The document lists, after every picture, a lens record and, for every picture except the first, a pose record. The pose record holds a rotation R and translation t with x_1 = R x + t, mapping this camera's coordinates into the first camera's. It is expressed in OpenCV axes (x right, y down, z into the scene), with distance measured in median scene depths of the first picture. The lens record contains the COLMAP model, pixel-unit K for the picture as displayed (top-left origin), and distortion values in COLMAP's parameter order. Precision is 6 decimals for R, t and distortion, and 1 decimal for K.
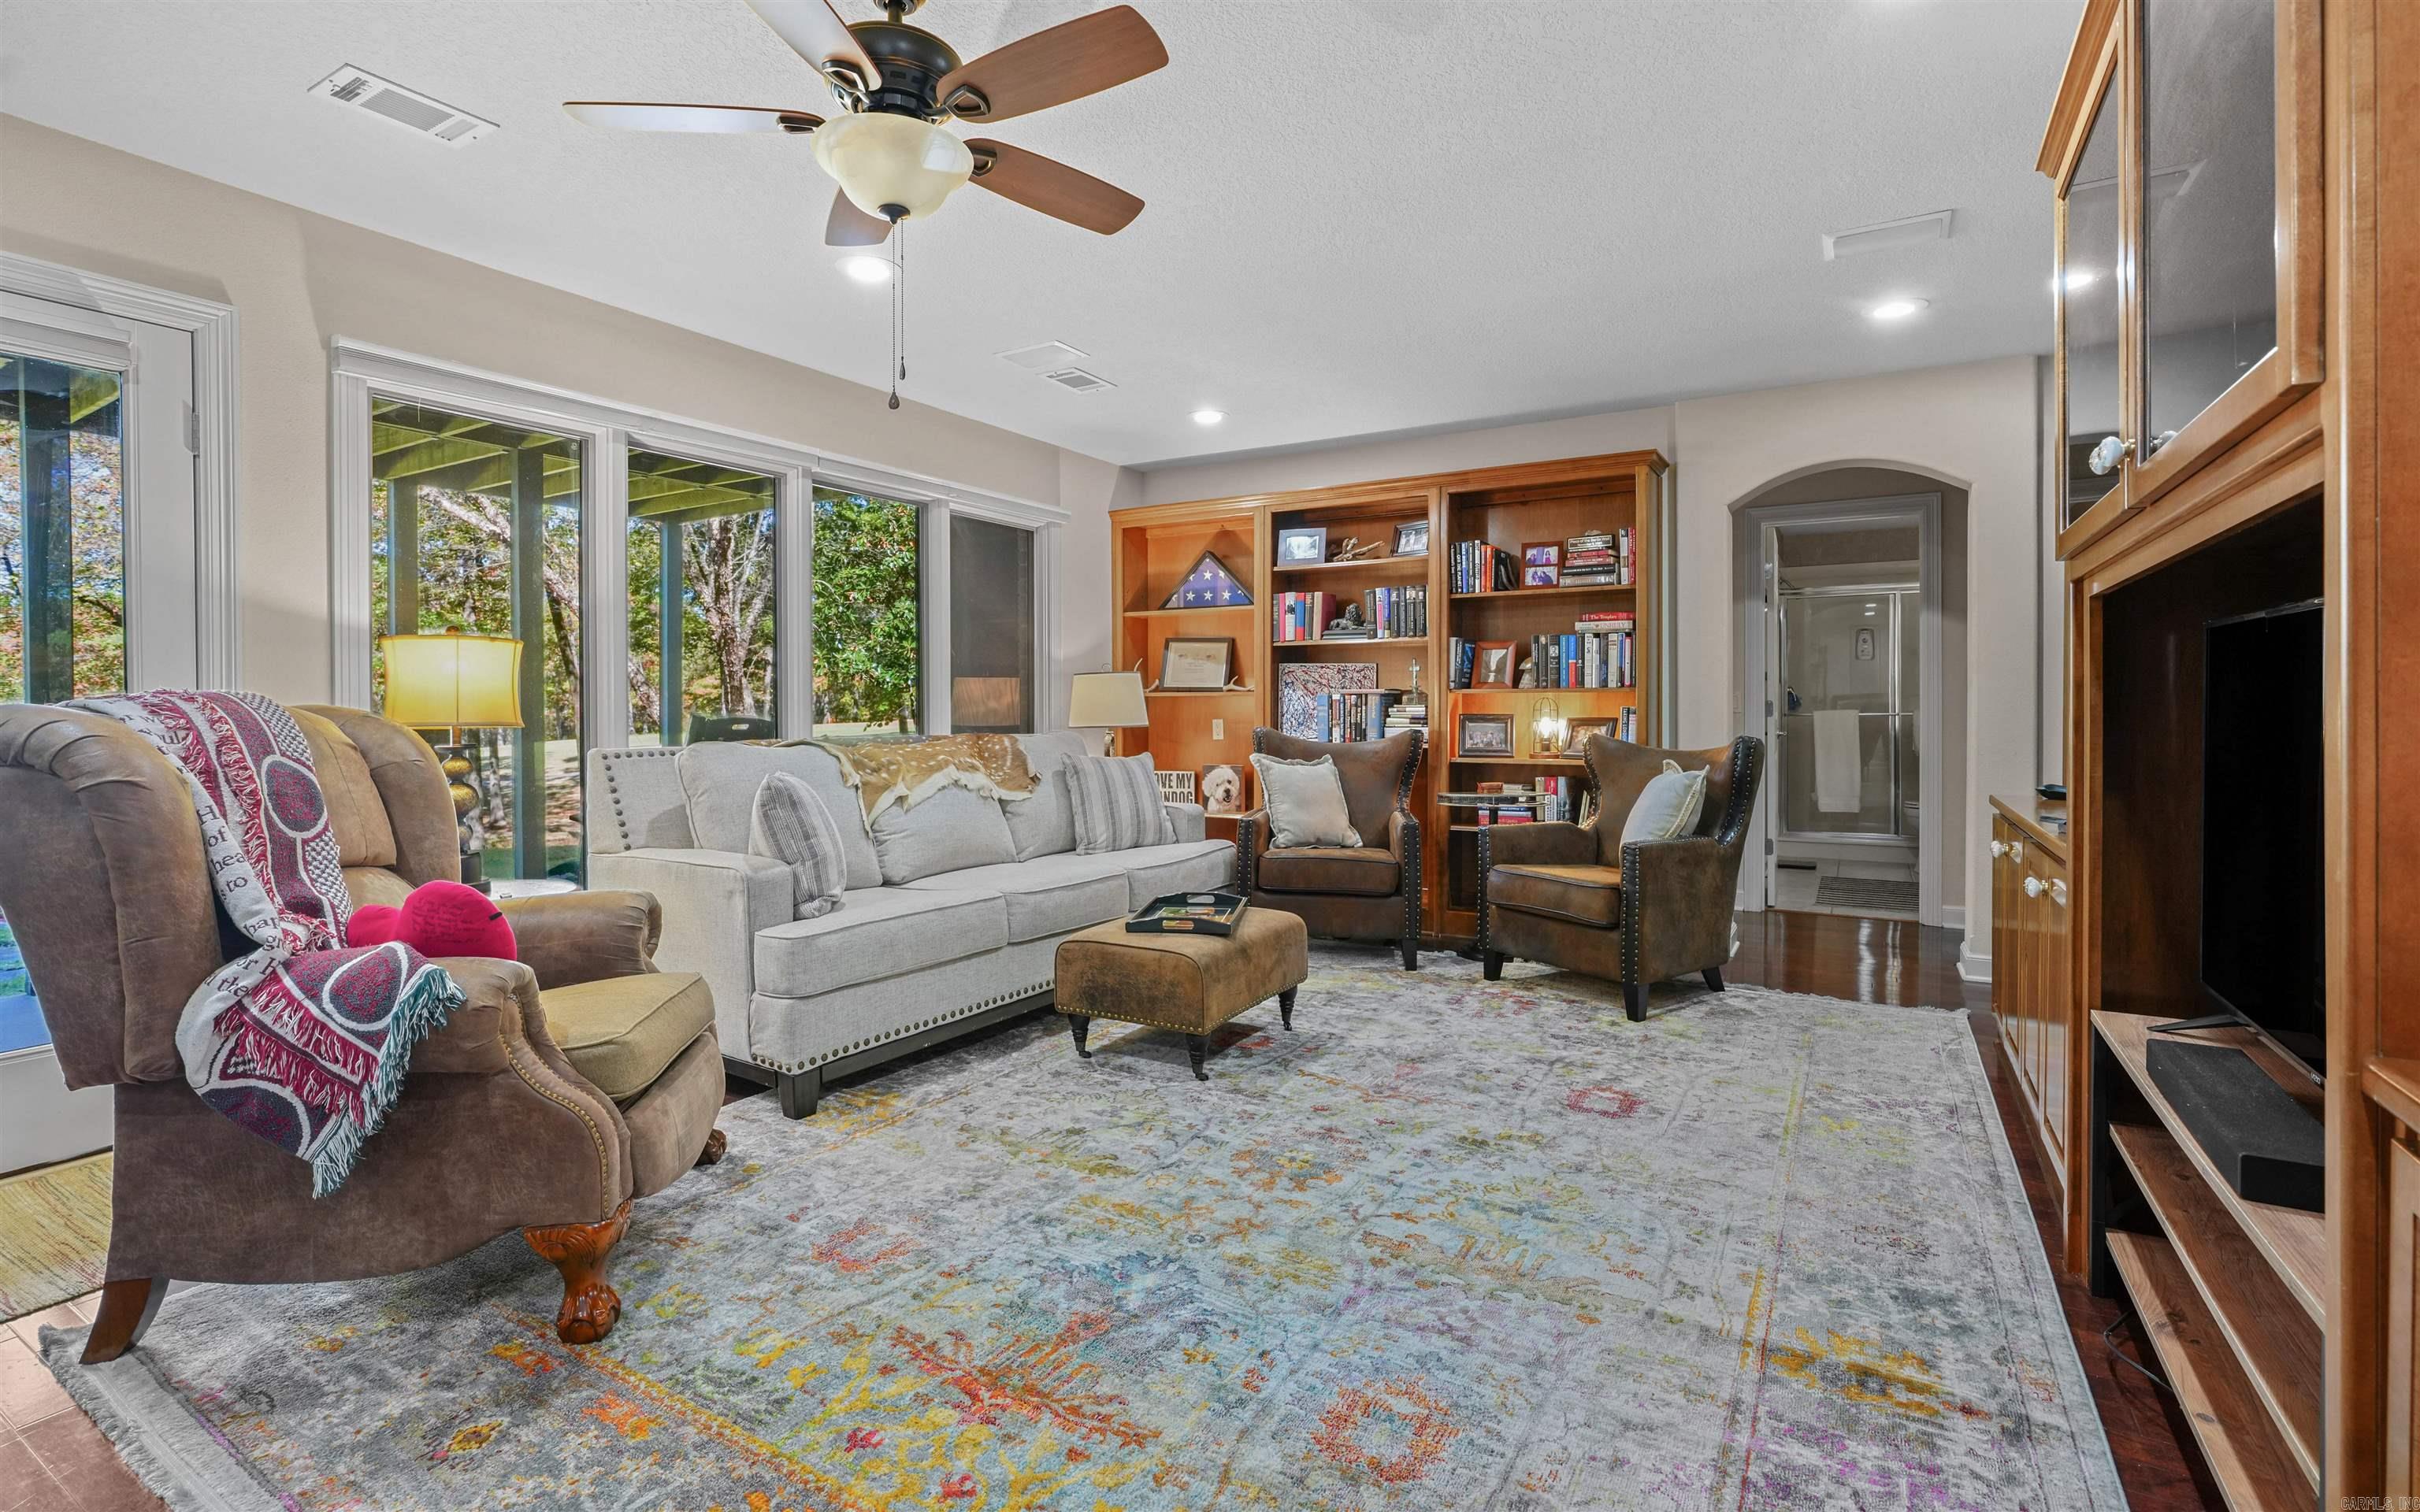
lens RADIAL K [[1090.9, 0, 1209.8], [0, 1090.9, 711.4], [0, 0, 1]] dist [-0.000884, 0.000004]
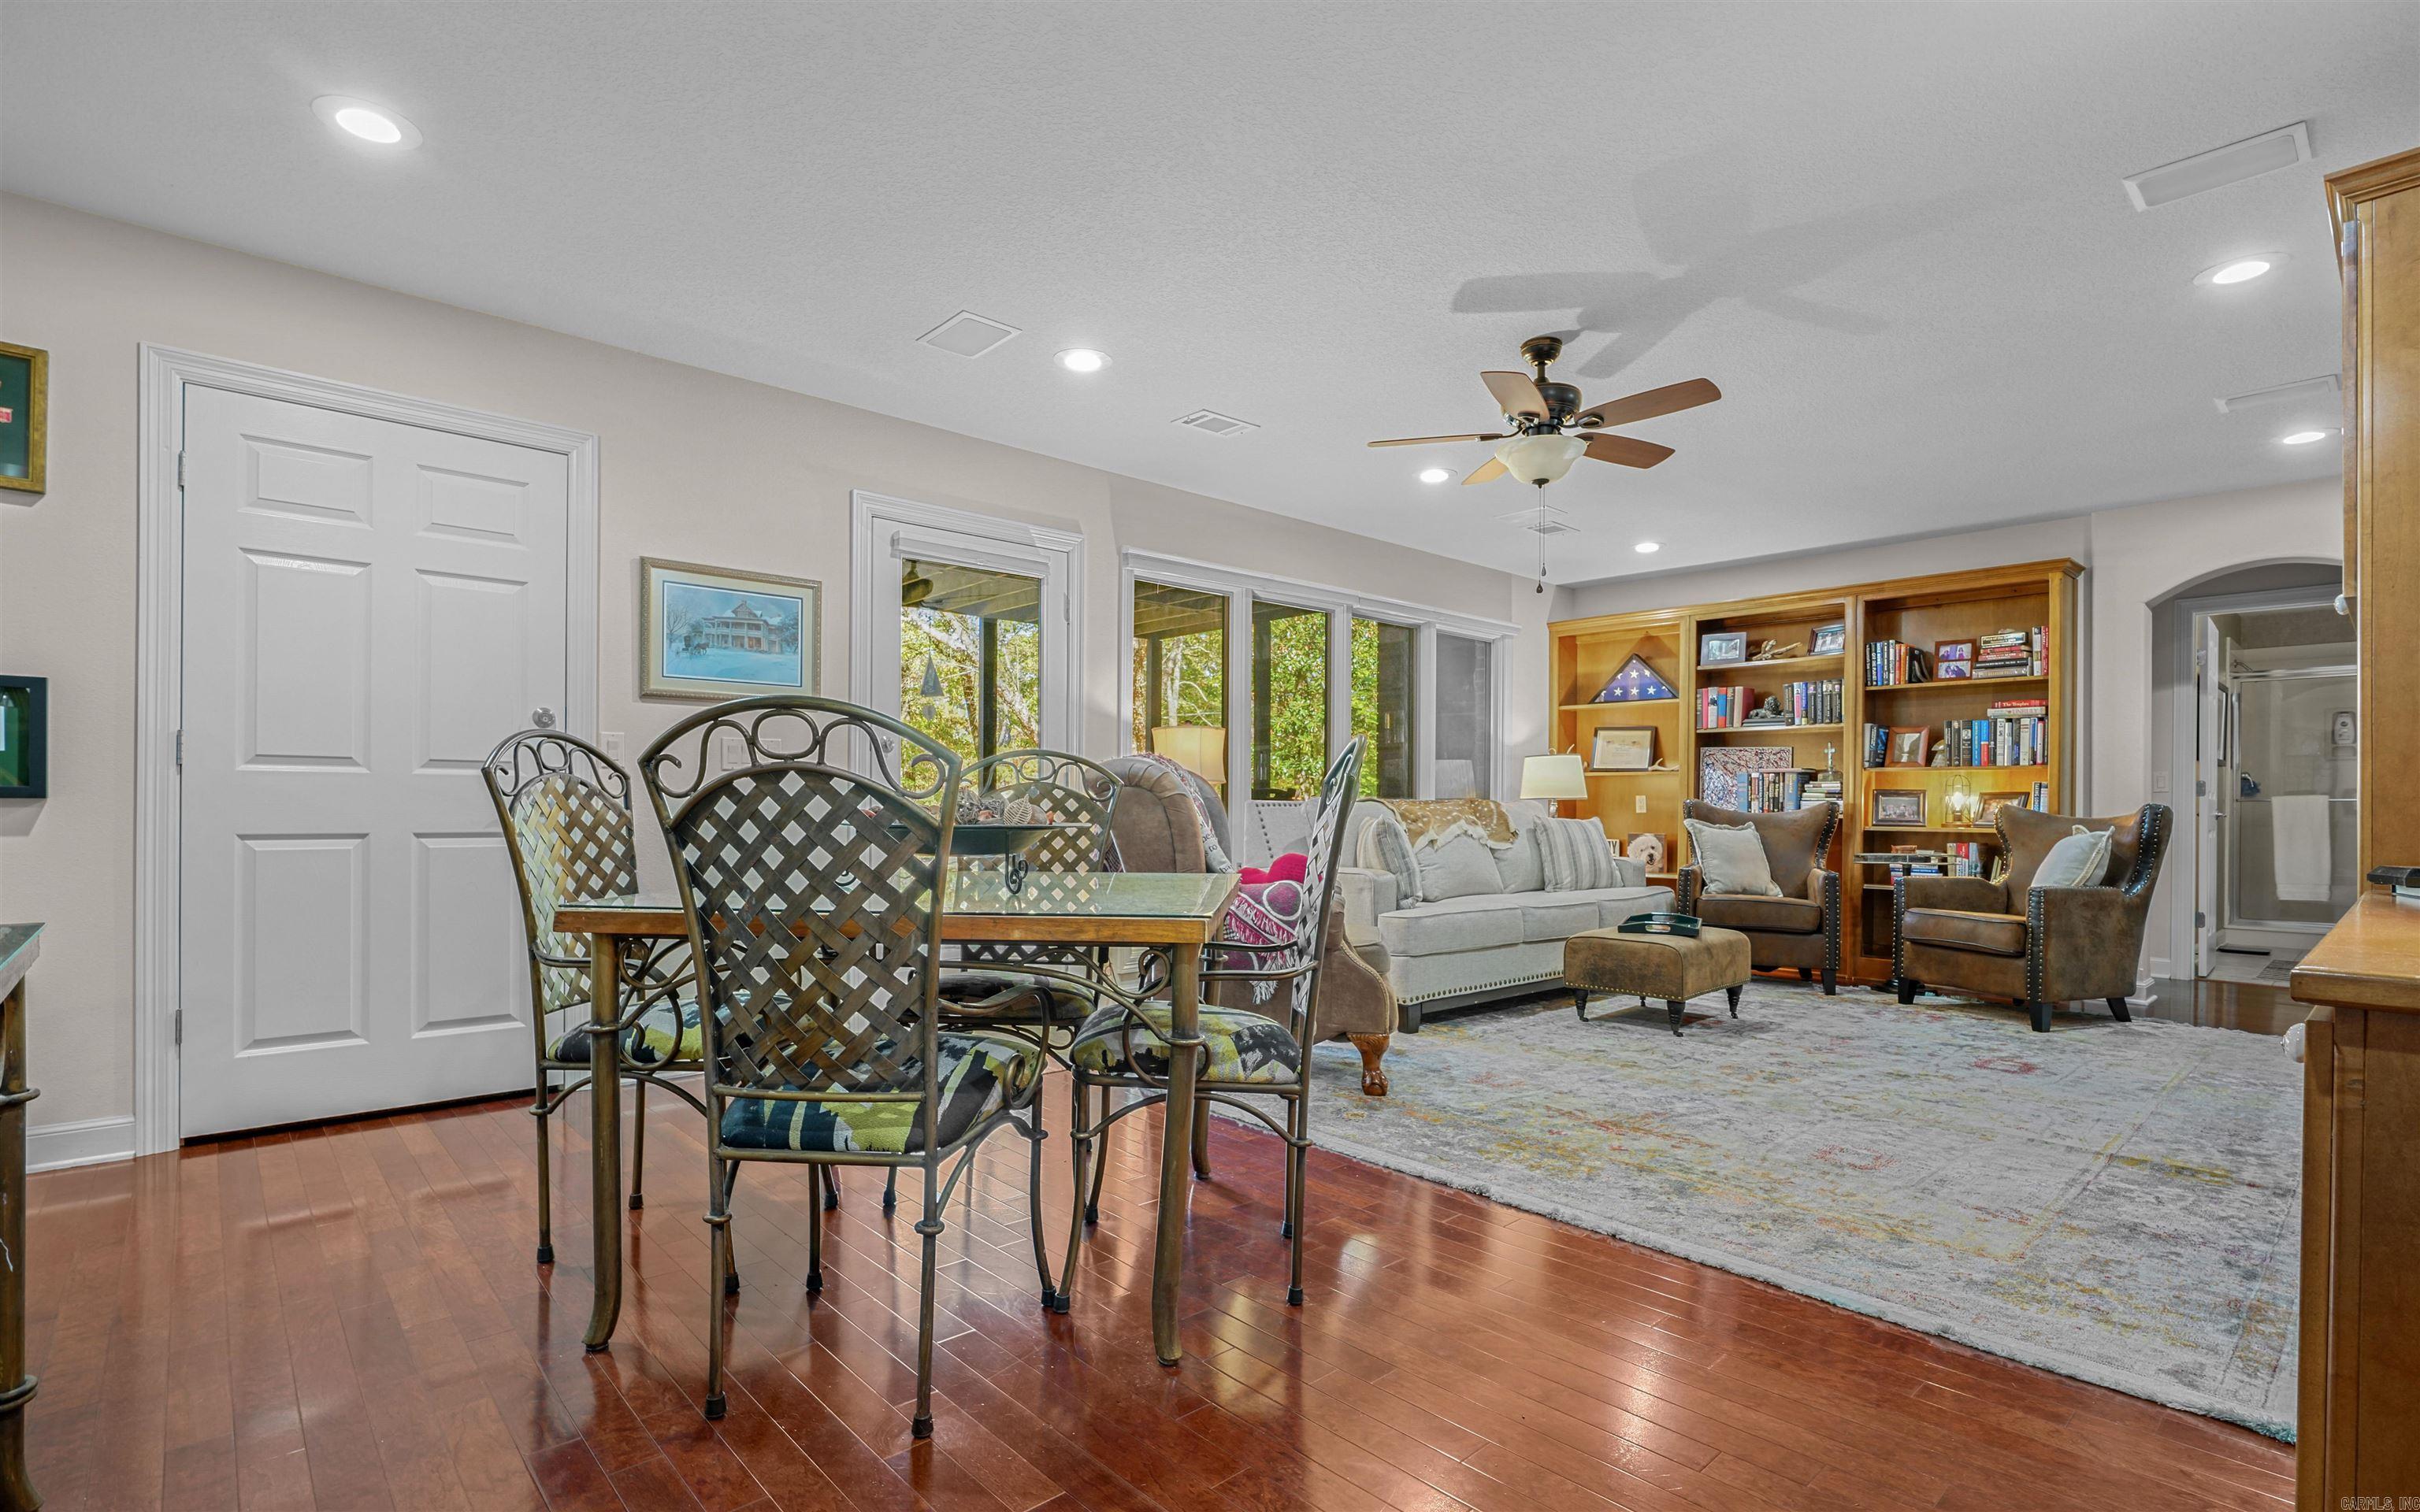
lens RADIAL K [[1136.9, 0, 1211.5], [0, 1136.9, 803.5], [0, 0, 1]] dist [-0.002546, 0.005205]
pose [[0.960674, 0.009072, -0.277530, -0.122027], [-0.010729, 0.999933, -0.004453, 0.033097], [0.277471, 0.007256, 0.960707, -0.391865]]
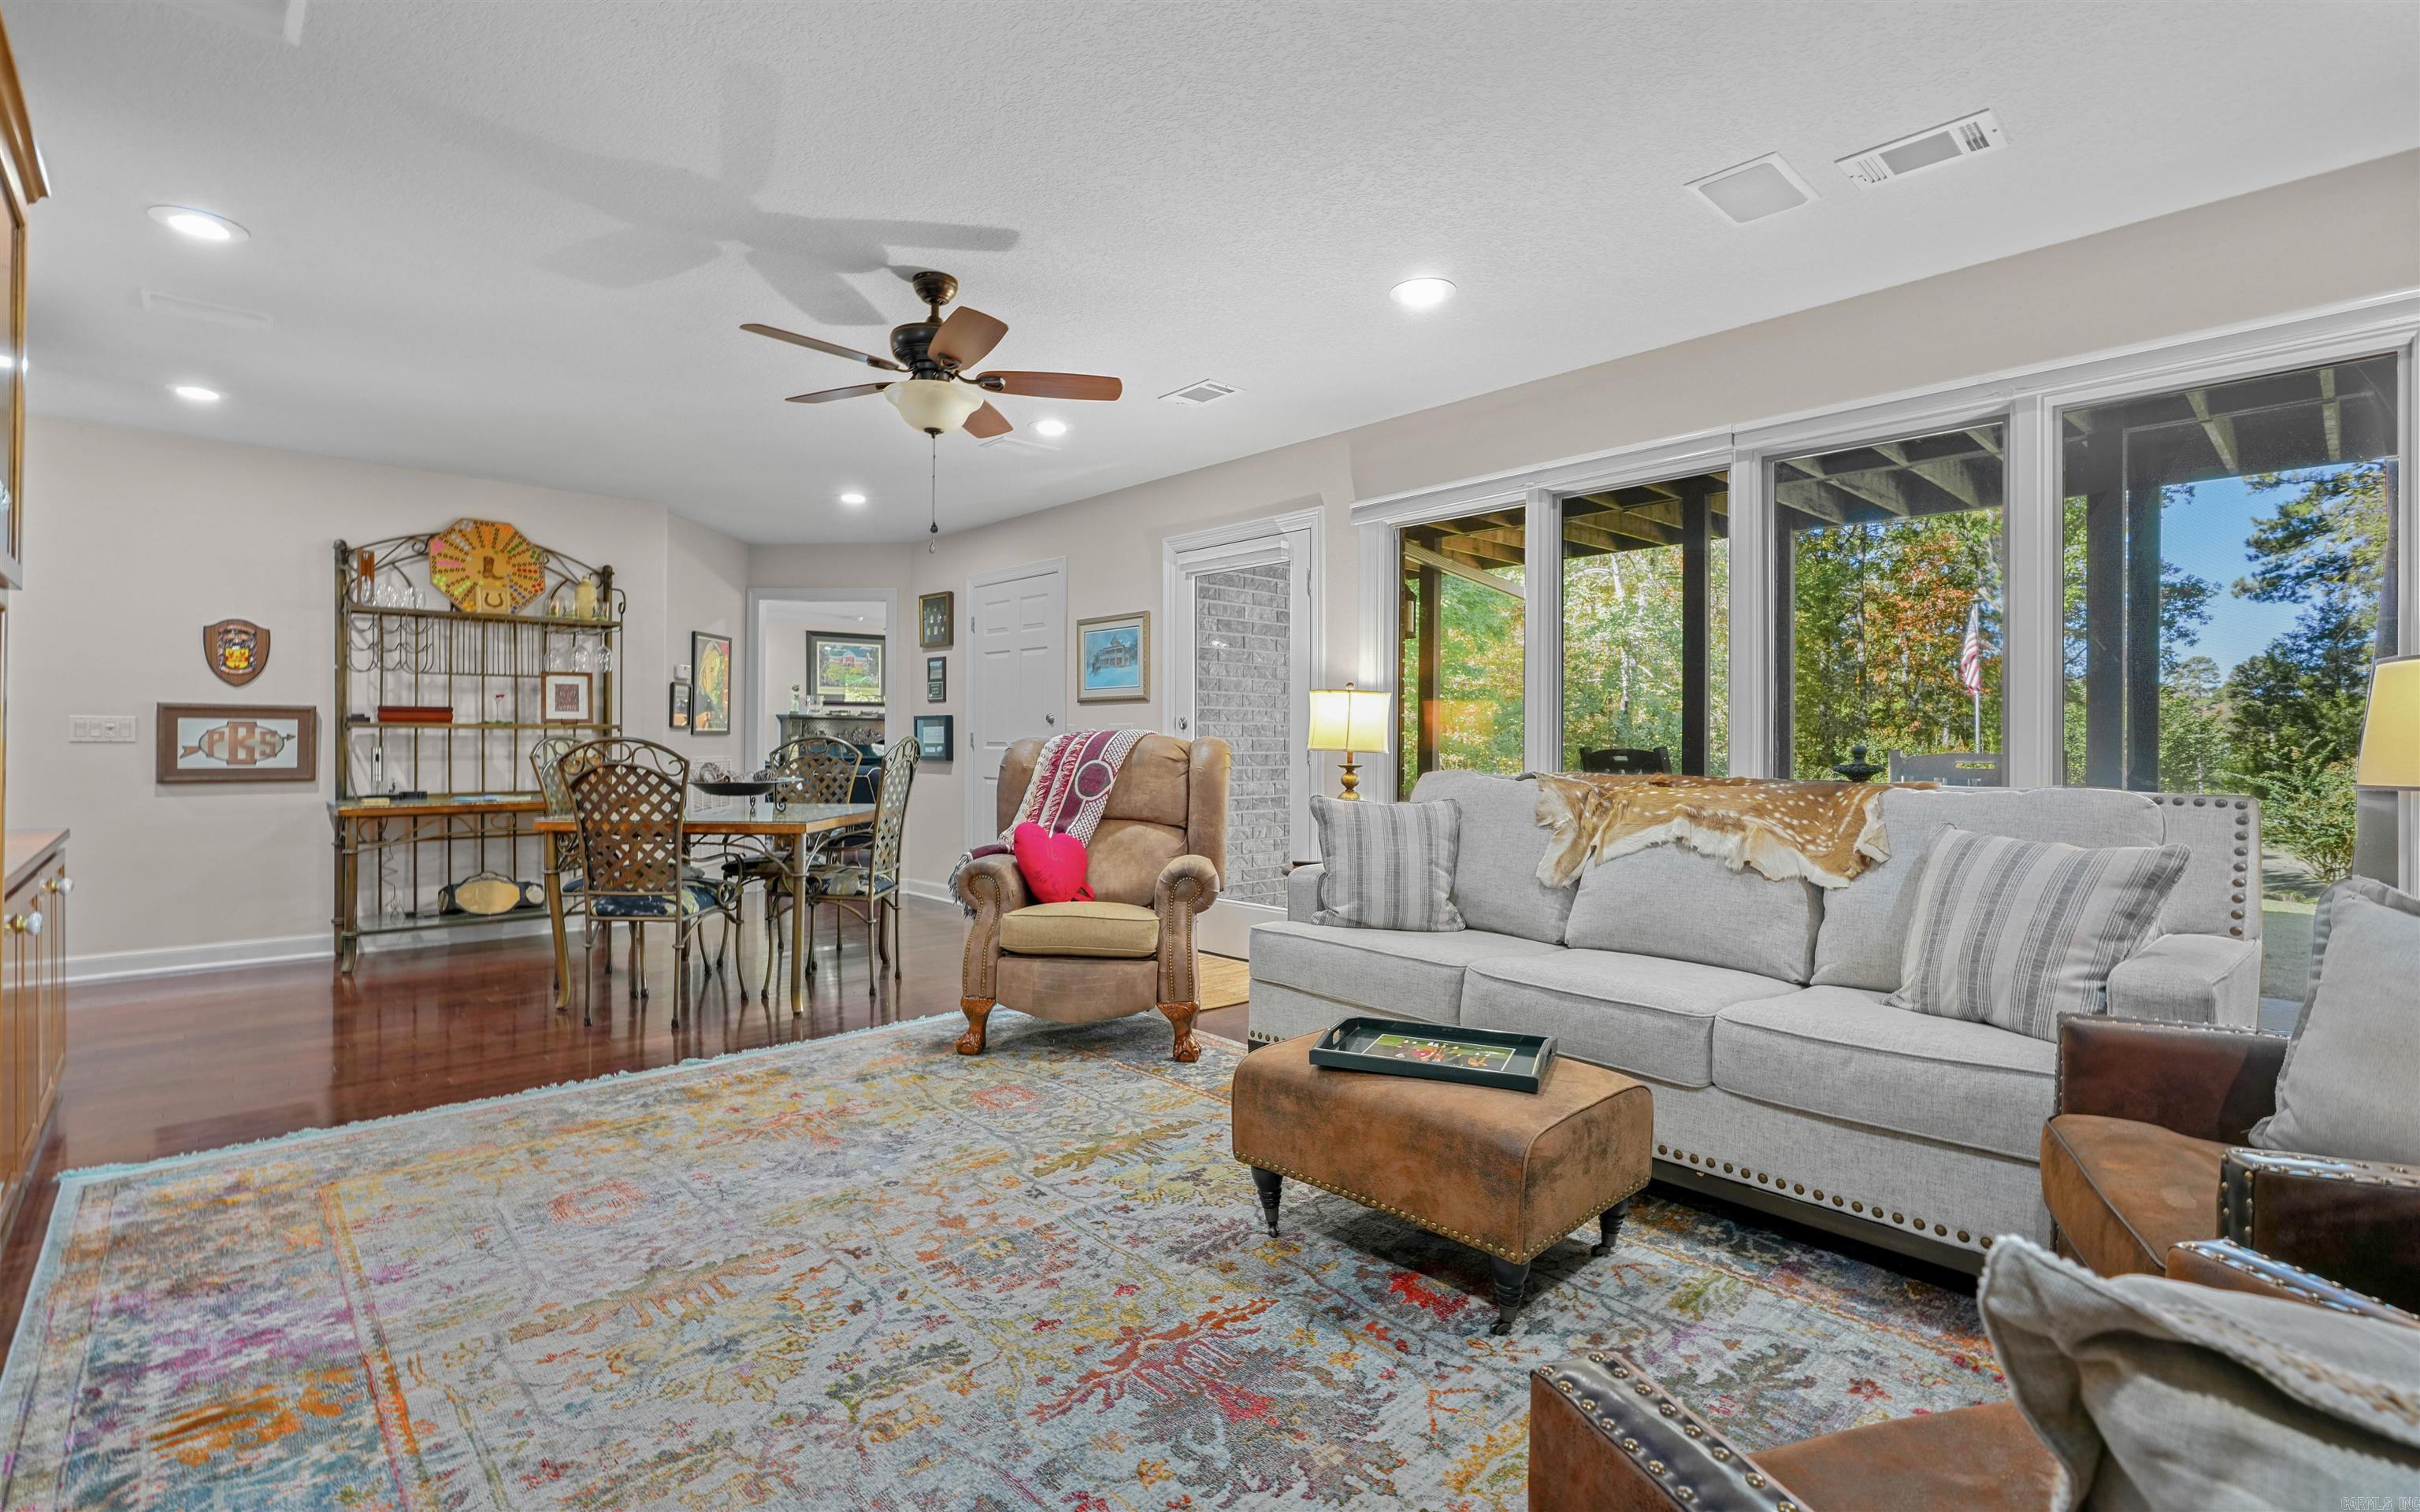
lens RADIAL K [[1084.5, 0, 1215.3], [0, 1084.5, 728.1], [0, 0, 1]] dist [-0.000743, -0.000005]
pose [[-0.258213, 0.004922, -0.966076, 0.484386], [0.006711, 0.999972, 0.003301, -0.014210], [0.966065, -0.005631, -0.258239, 0.758900]]
